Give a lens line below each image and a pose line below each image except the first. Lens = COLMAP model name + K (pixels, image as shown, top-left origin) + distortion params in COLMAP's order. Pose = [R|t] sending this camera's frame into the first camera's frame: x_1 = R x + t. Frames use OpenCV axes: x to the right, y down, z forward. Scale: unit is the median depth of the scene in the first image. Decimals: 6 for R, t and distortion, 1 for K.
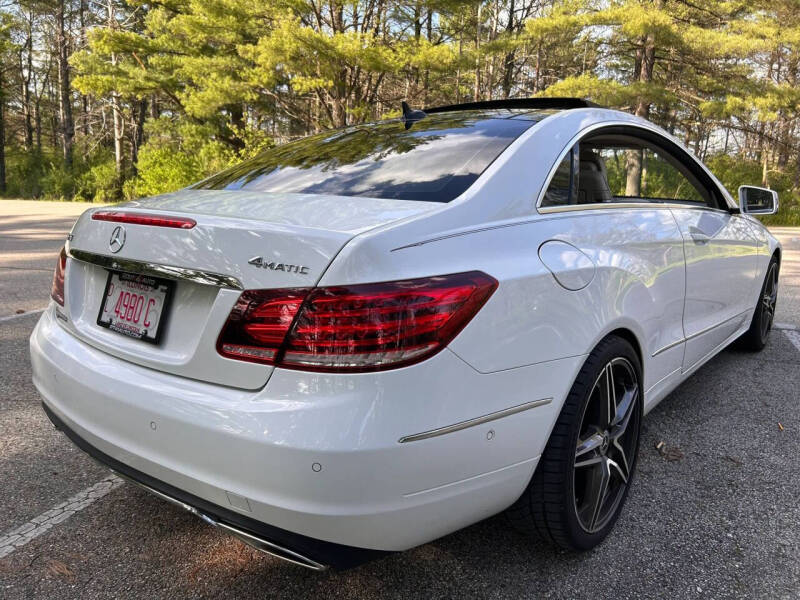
lens RADIAL K [[619.8, 0, 400.0], [0, 619.8, 300.0], [0, 0, 1]] dist [0.040142, -0.053027]
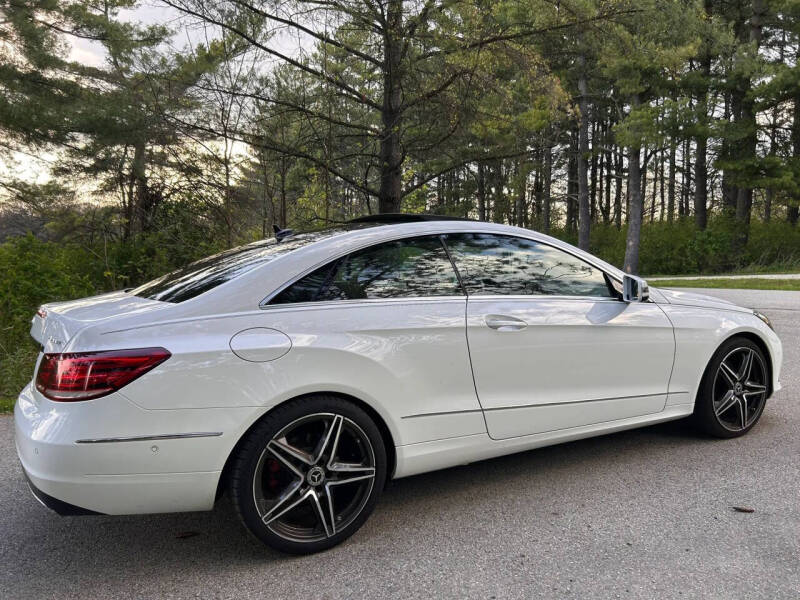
lens RADIAL K [[619.8, 0, 400.0], [0, 619.8, 300.0], [0, 0, 1]] dist [0.040142, -0.053027]
pose [[0.910665, -0.009777, -0.413031, 0.609220], [-0.037884, 0.993532, -0.107048, -0.008565], [0.411406, 0.113132, 0.904404, -0.117745]]
